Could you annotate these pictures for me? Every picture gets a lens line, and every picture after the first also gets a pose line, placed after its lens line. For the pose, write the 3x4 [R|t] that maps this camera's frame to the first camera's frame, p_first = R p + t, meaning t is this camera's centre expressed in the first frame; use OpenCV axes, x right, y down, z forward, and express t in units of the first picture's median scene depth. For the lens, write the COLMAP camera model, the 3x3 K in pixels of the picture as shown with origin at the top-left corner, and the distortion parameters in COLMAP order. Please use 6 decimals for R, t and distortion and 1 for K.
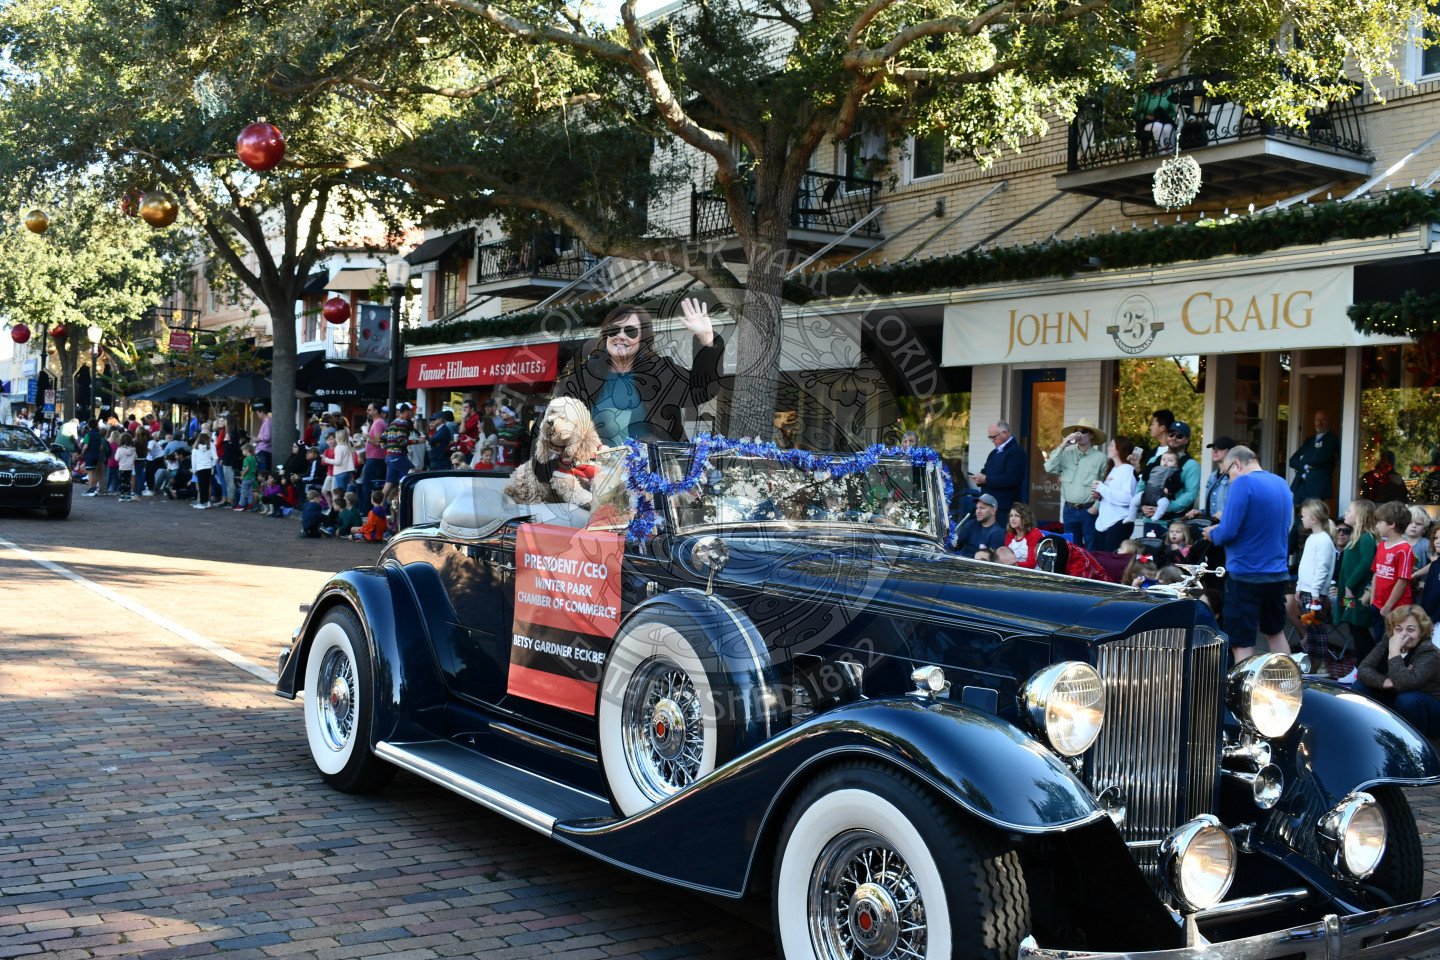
lens RADIAL K [[1725.7, 0, 720.0], [0, 1725.7, 480.0], [0, 0, 1]] dist [-0.081761, 0.009138]
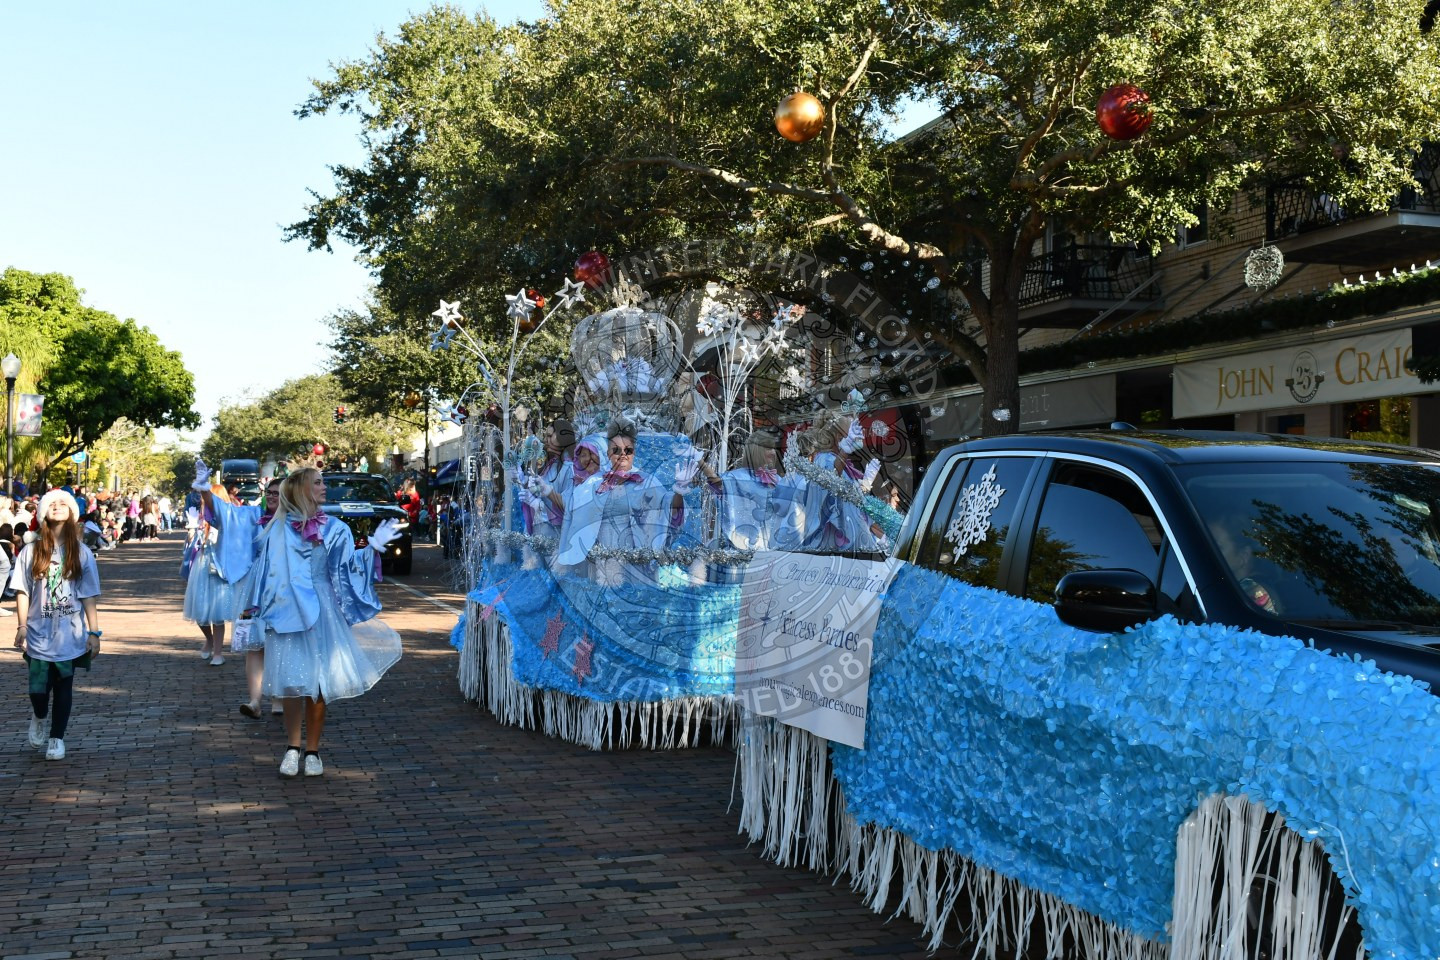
lens RADIAL K [[1836.5, 0, 720.0], [0, 1836.5, 480.0], [0, 0, 1]] dist [-0.006949, 0.017639]
pose [[0.964862, -0.041678, -0.259429, 0.152813], [0.033357, 0.998781, -0.036398, 0.008482], [0.260630, 0.026466, 0.965076, -0.245816]]
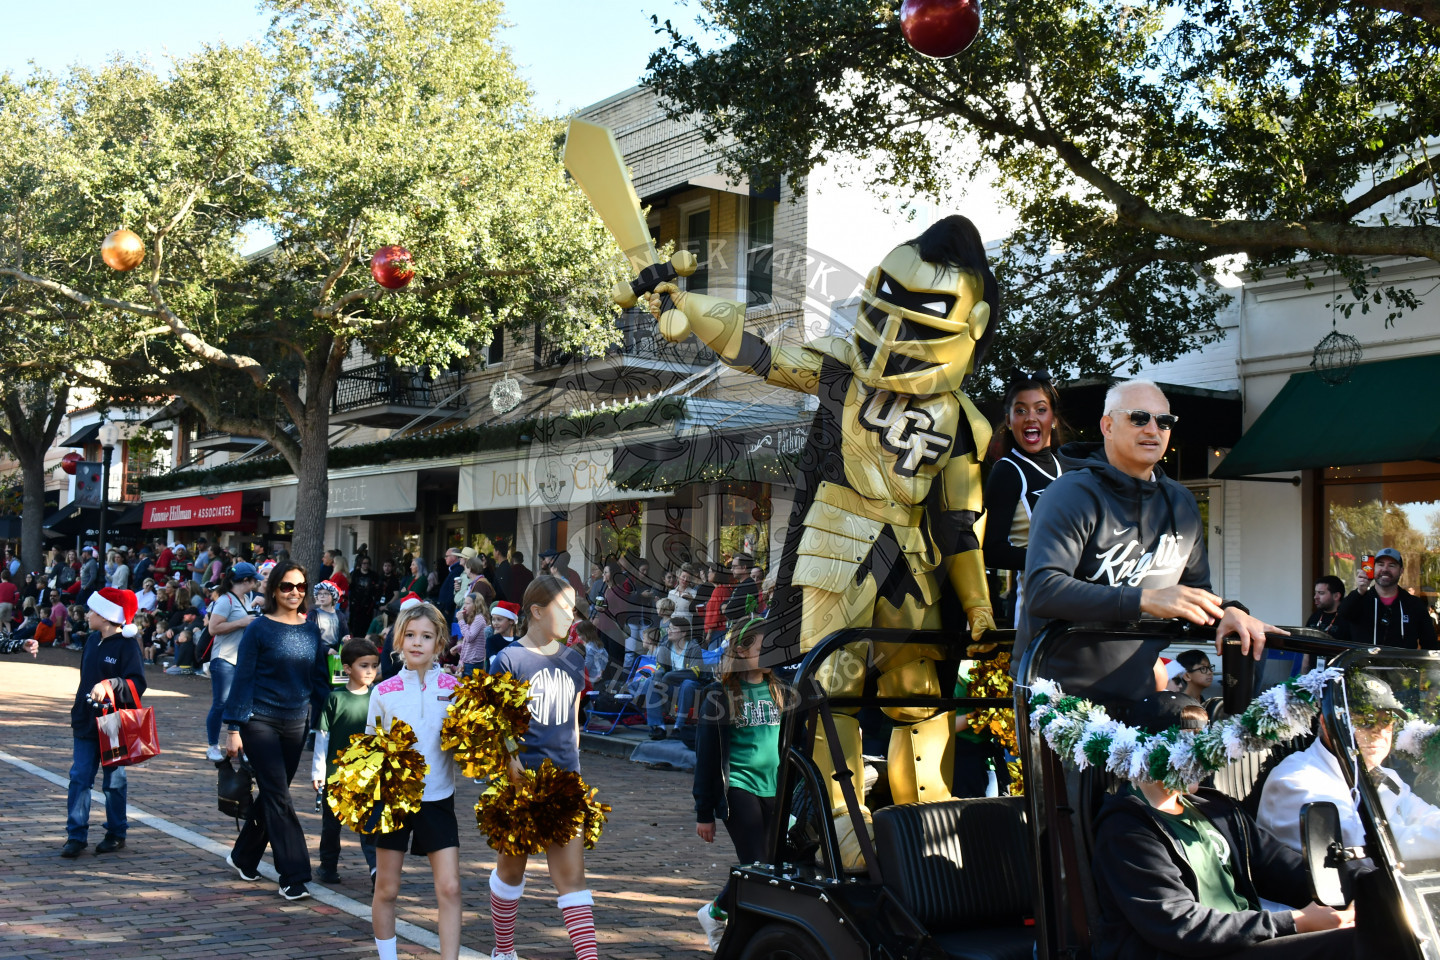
lens RADIAL K [[1725.7, 0, 720.0], [0, 1725.7, 480.0], [0, 0, 1]] dist [-0.081761, 0.009138]
pose [[0.996758, -0.012401, 0.079494, 0.227179], [0.018293, 0.997103, -0.073829, 0.014043], [-0.078348, 0.075044, 0.994098, -0.375173]]
